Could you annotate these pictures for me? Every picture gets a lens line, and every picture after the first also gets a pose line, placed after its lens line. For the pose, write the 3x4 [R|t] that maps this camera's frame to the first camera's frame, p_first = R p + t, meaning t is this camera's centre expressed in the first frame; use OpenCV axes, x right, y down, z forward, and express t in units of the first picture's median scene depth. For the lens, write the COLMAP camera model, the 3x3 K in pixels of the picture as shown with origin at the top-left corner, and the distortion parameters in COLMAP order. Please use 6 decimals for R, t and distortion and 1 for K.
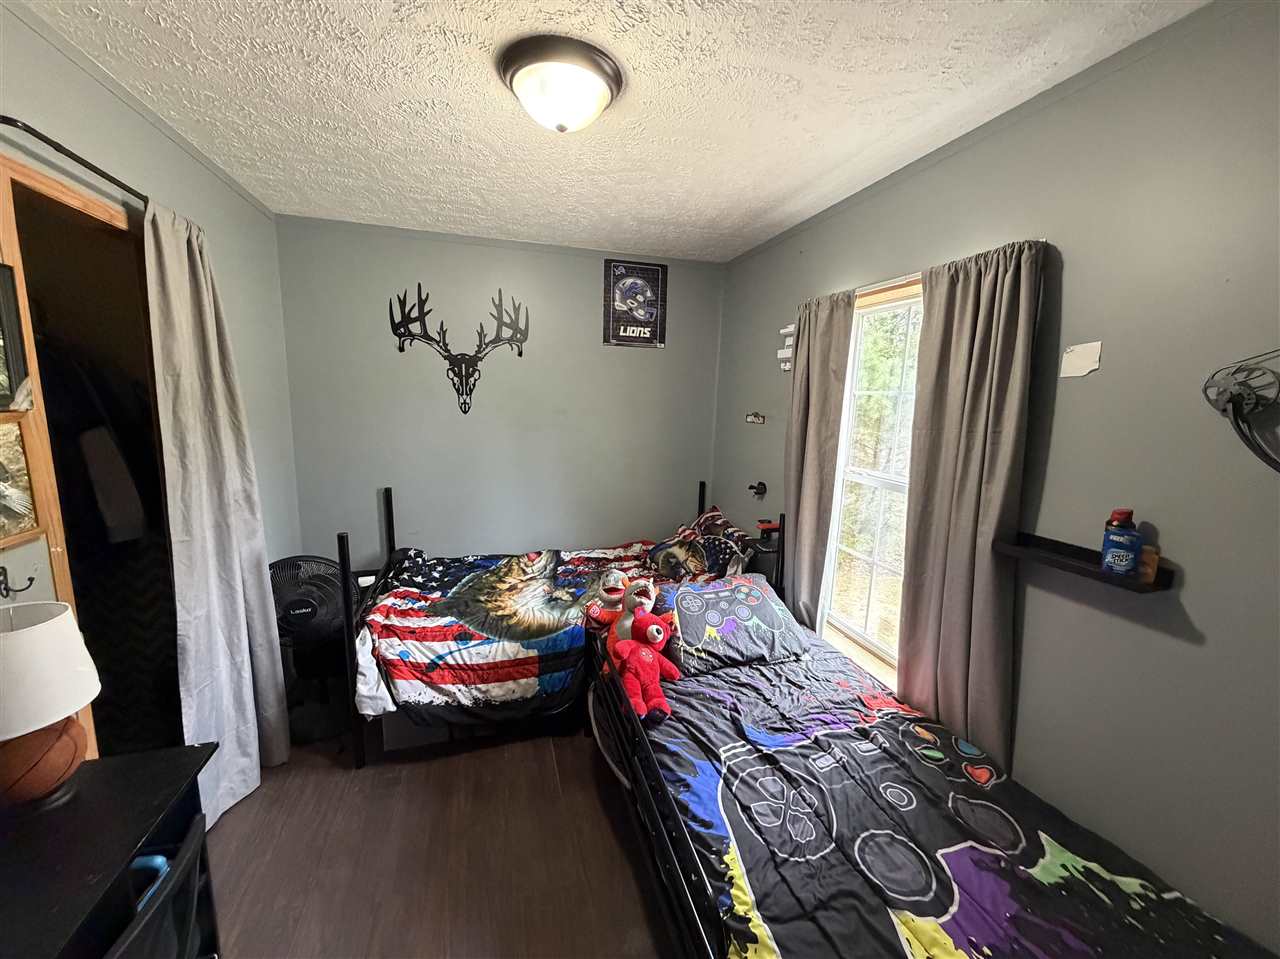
lens RADIAL K [[510.5, 0, 639.9], [0, 510.5, 479.7], [0, 0, 1]] dist [-0.000461, 0.000065]
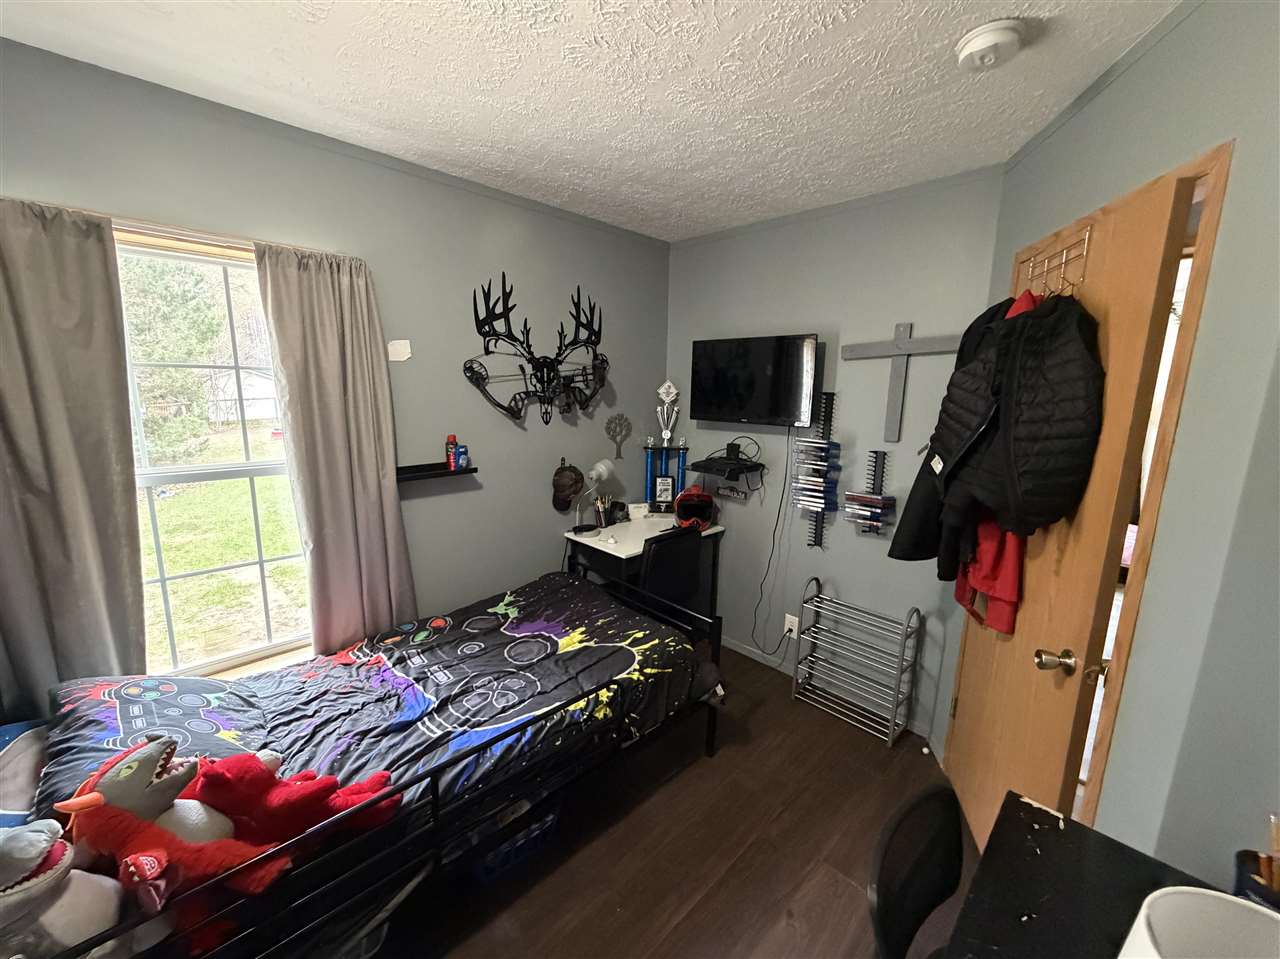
lens RADIAL K [[510.5, 0, 639.6], [0, 510.5, 480.5], [0, 0, 1]] dist [-0.000461, 0.000065]
pose [[-0.472364, -0.200028, 0.858406, -0.669078], [0.112726, 0.952200, 0.283914, -0.156133], [-0.874165, 0.230875, -0.427237, 0.811816]]
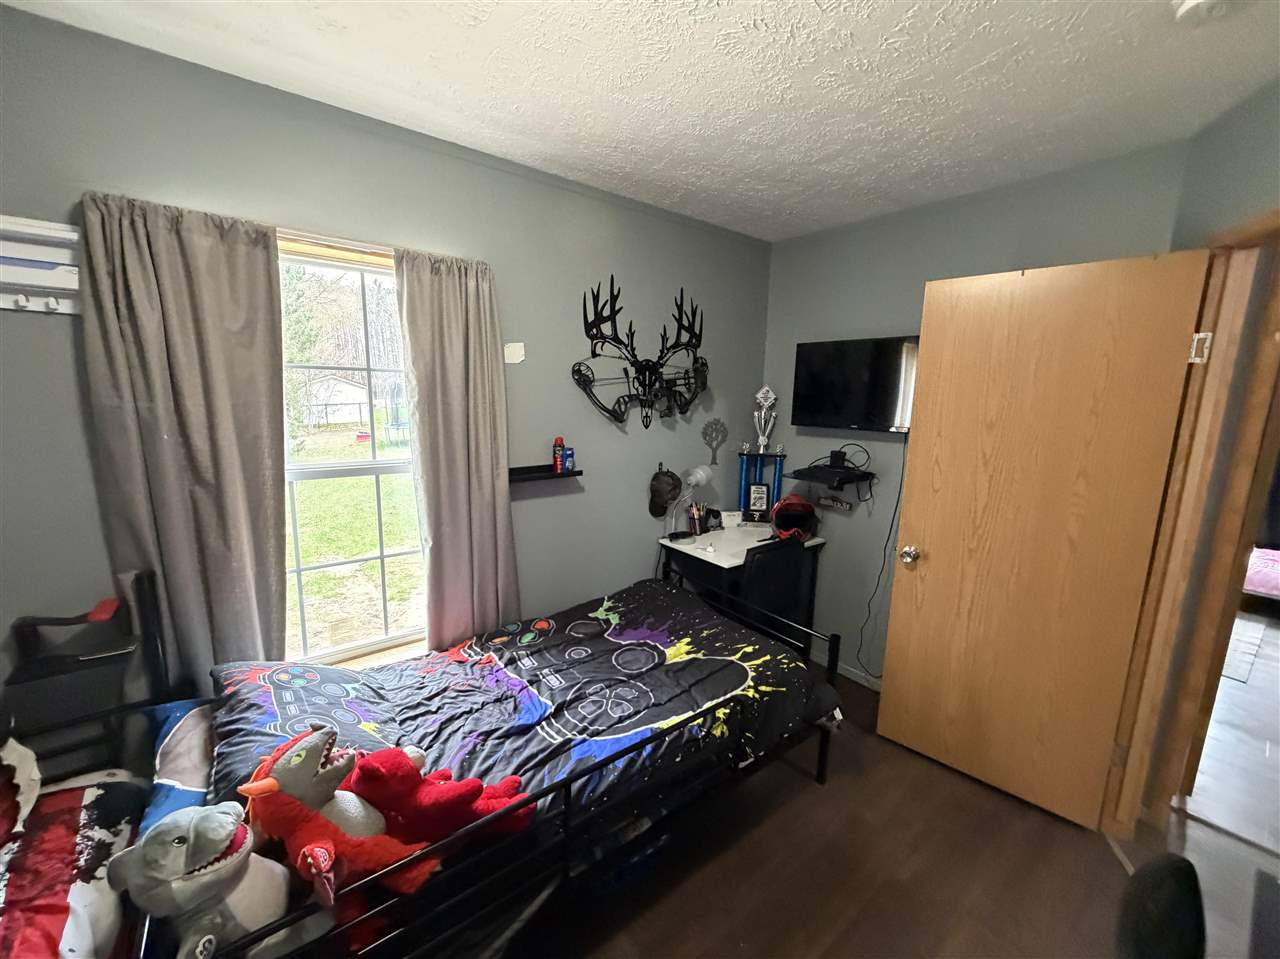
lens RADIAL K [[510.5, 0, 640.0], [0, 510.5, 480.5], [0, 0, 1]] dist [-0.000461, 0.000065]
pose [[-0.369672, -0.197460, 0.907938, -0.587451], [0.119864, 0.958859, 0.257338, -0.155973], [-0.921399, 0.203959, -0.330795, 0.906246]]
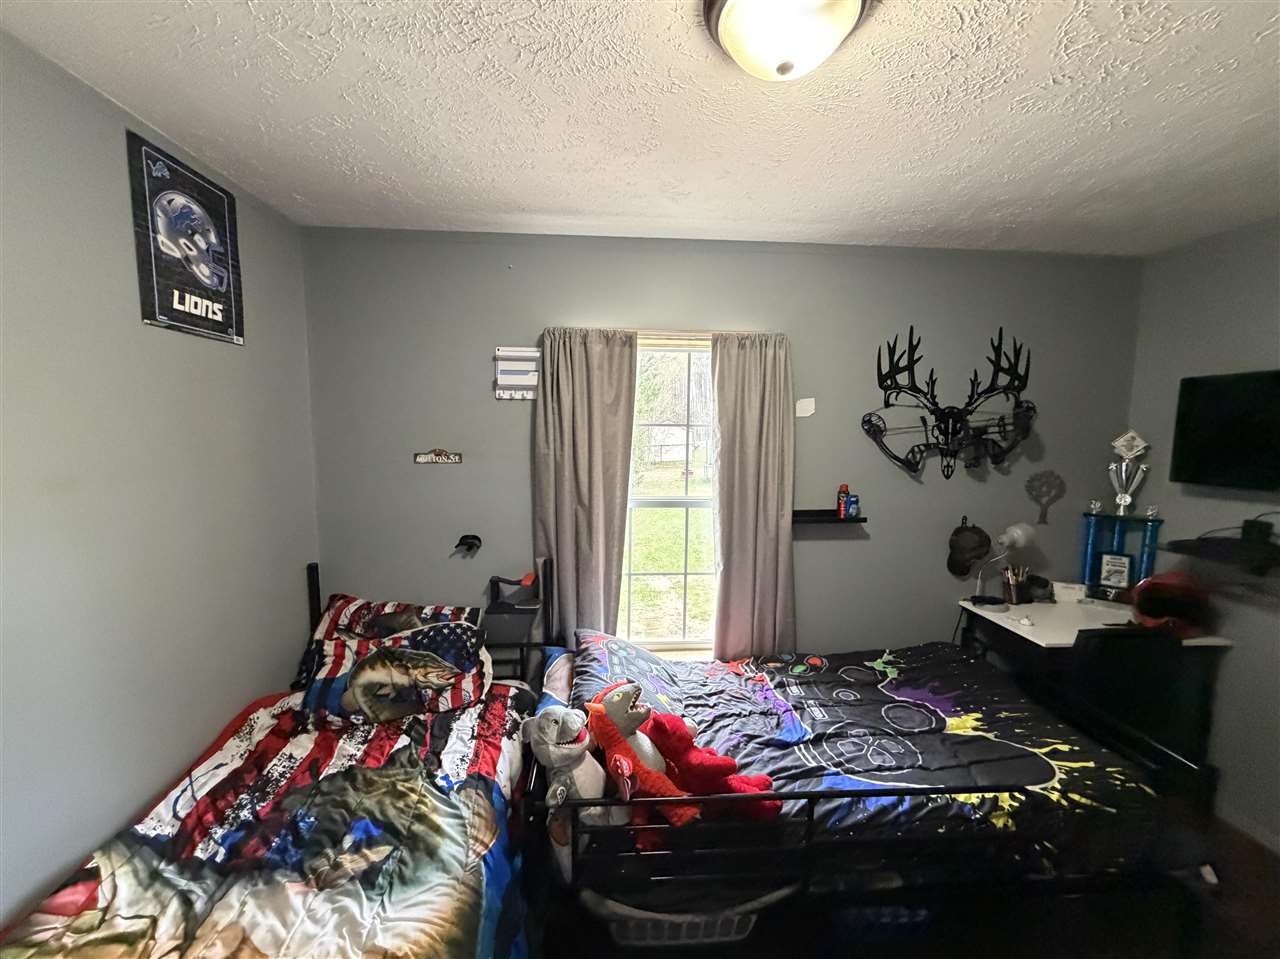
lens RADIAL K [[510.5, 0, 638.2], [0, 510.5, 480.2], [0, 0, 1]] dist [-0.000461, 0.000065]
pose [[0.211535, -0.128232, 0.968922, -0.739960], [0.158606, 0.982719, 0.095431, -0.179355], [-0.964416, 0.133489, 0.228217, 0.864563]]
